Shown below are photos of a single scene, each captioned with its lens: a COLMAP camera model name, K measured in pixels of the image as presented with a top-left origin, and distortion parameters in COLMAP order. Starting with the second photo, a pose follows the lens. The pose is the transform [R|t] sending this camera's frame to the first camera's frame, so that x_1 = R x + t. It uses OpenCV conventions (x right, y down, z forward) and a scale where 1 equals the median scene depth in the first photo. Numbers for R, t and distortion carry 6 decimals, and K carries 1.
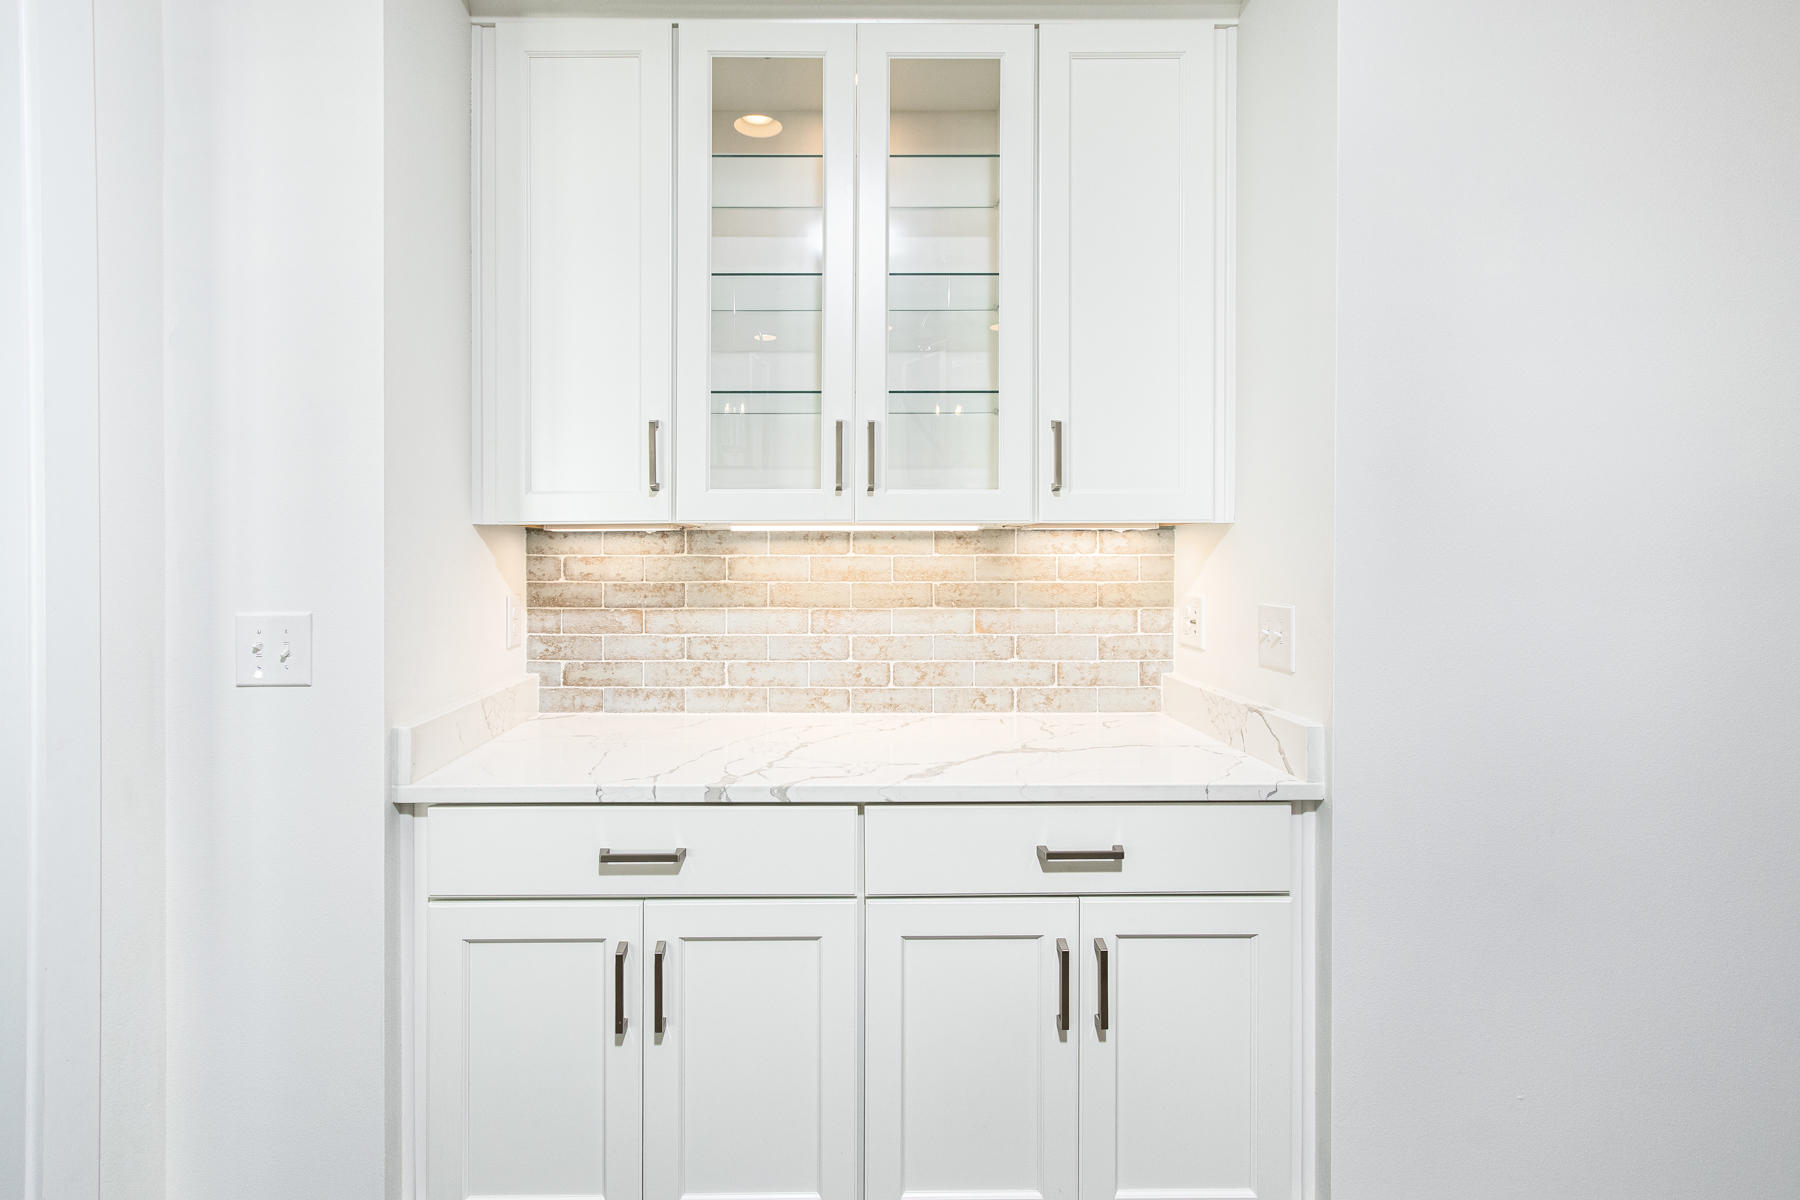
lens RADIAL K [[846.9, 0, 931.0], [0, 846.9, 545.0], [0, 0, 1]] dist [-0.001218, 0.003231]
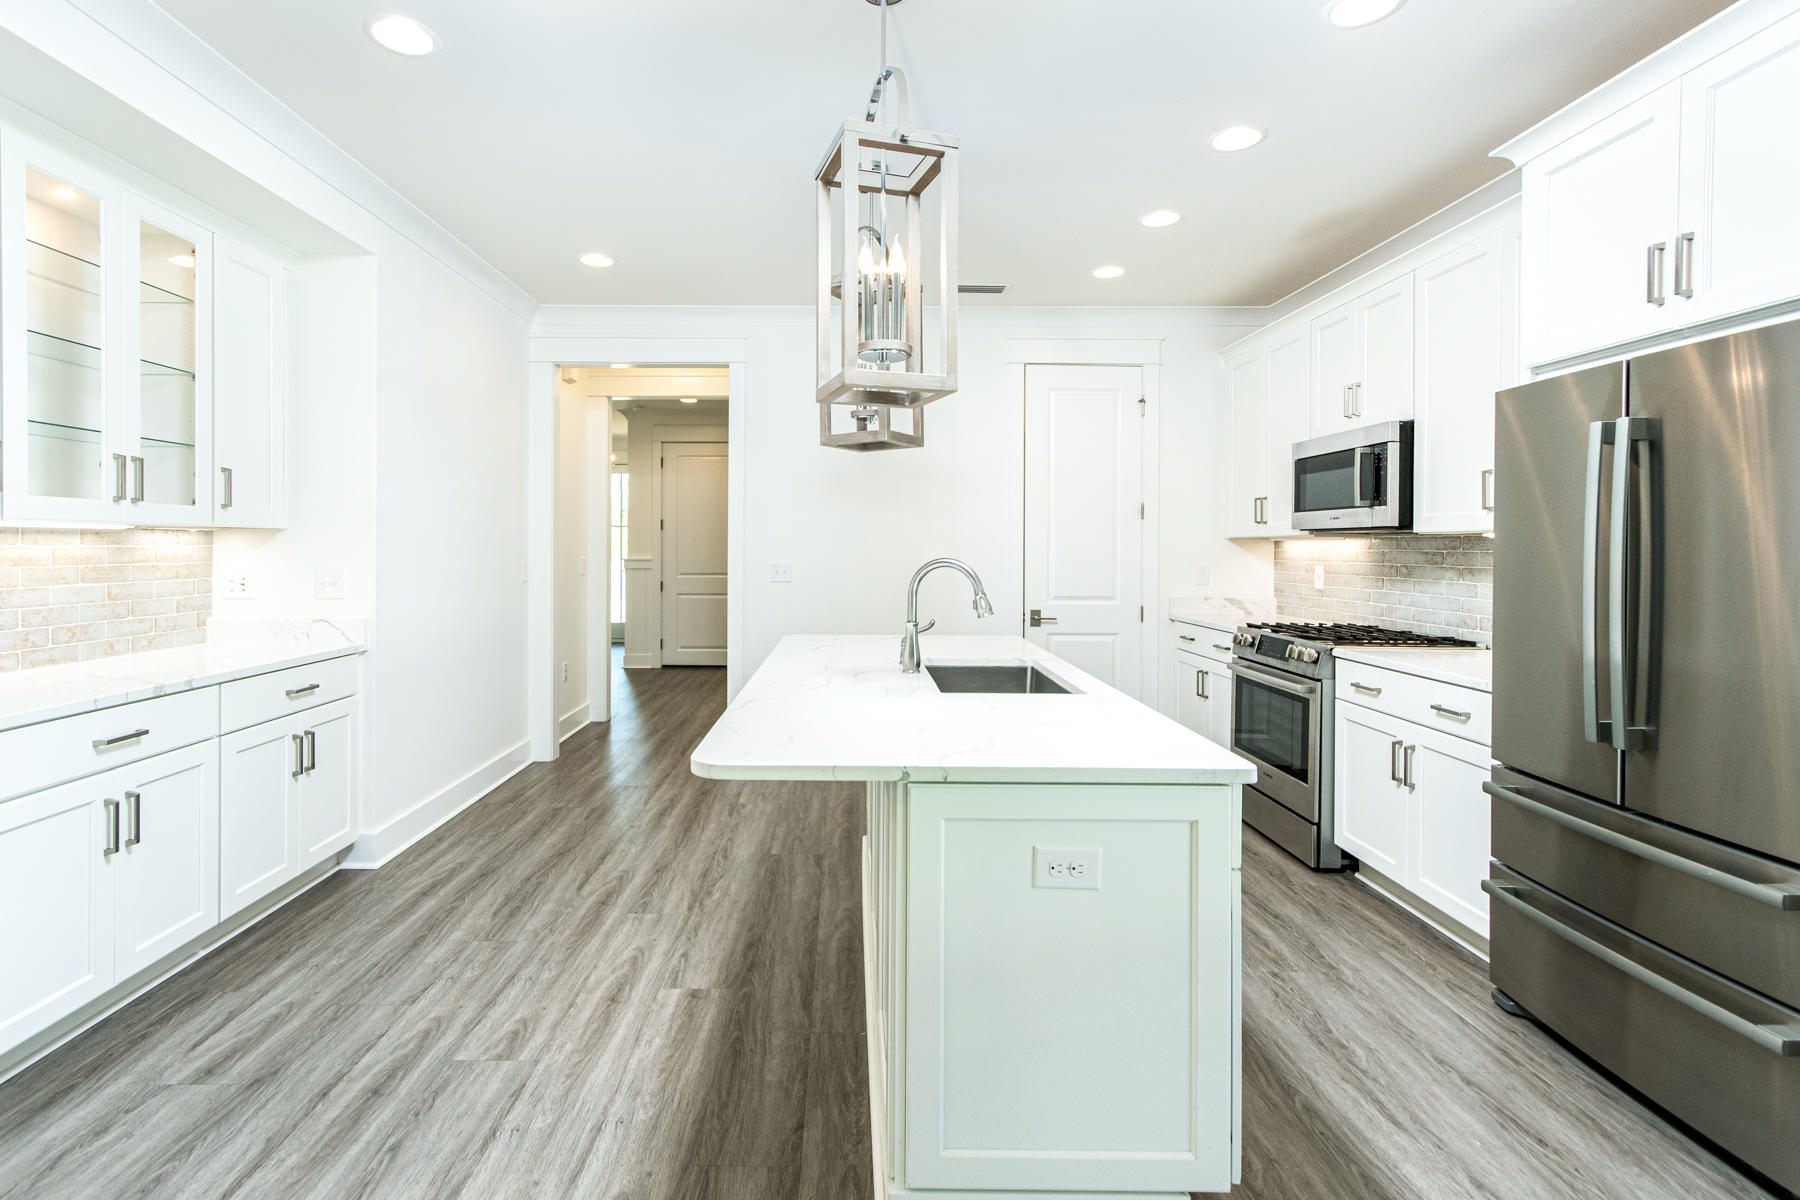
lens RADIAL K [[846.9, 0, 843.0], [0, 846.9, 546.7], [0, 0, 1]] dist [-0.001218, 0.003231]
pose [[0.010920, -0.000630, 0.999940, -1.347534], [-0.003384, 0.999994, 0.000667, 0.007952], [-0.999935, -0.003391, 0.010918, -0.242240]]
